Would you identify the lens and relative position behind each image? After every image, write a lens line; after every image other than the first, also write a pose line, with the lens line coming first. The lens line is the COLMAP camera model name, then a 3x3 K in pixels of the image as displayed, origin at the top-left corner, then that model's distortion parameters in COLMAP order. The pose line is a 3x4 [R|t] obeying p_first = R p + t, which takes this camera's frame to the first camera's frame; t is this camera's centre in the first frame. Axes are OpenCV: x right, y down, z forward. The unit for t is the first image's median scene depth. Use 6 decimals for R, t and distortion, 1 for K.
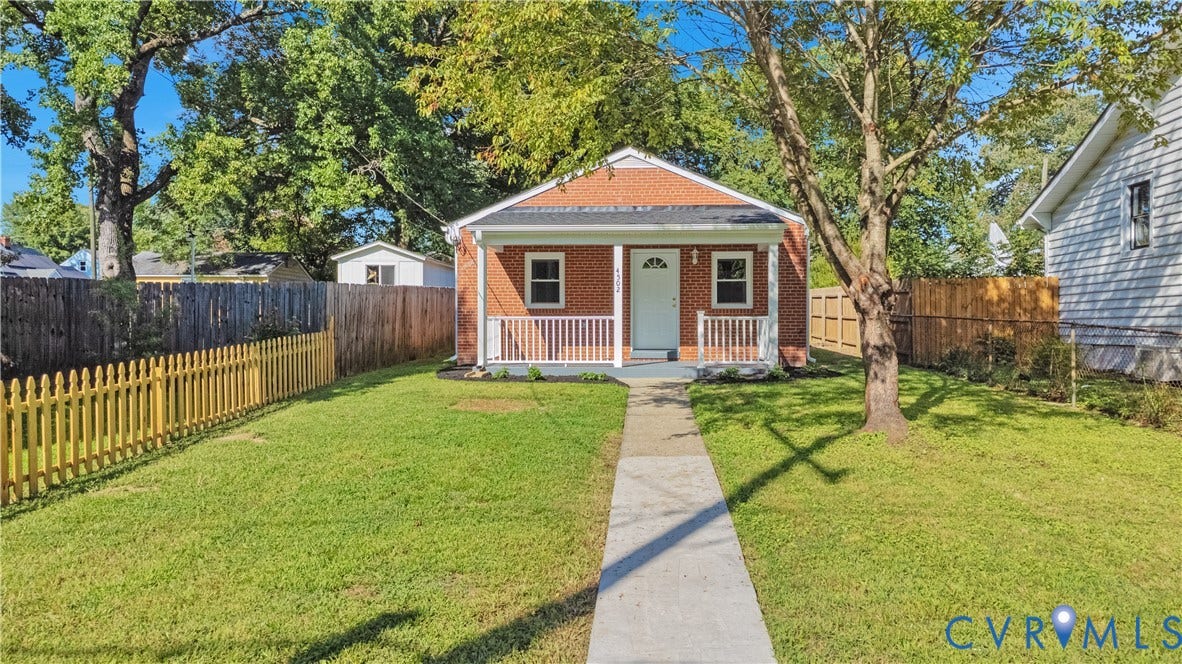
lens RADIAL K [[872.5, 0, 587.9], [0, 872.5, 334.2], [0, 0, 1]] dist [0.056612, -0.000590]
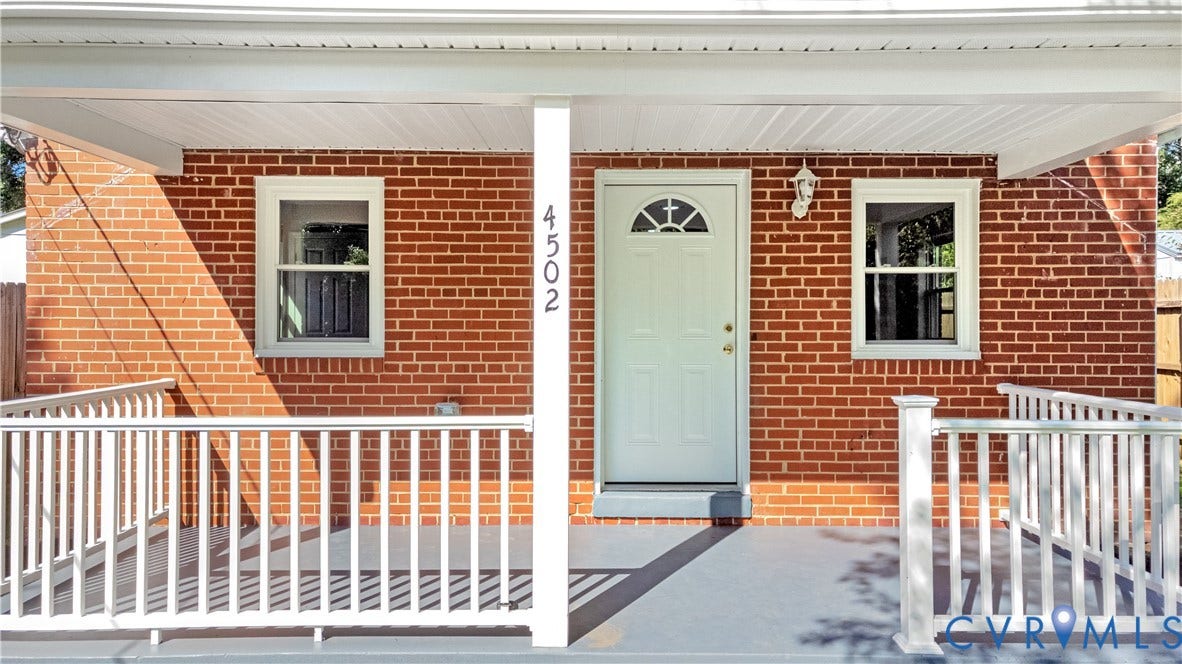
lens RADIAL K [[878.0, 0, 587.8], [0, 878.0, 332.4], [0, 0, 1]] dist [0.002960, 0.101995]
pose [[0.997924, 0.002294, 0.064362, 0.026221], [-0.001804, 0.999969, -0.007669, -0.036310], [-0.064377, 0.007537, 0.997897, 0.687050]]
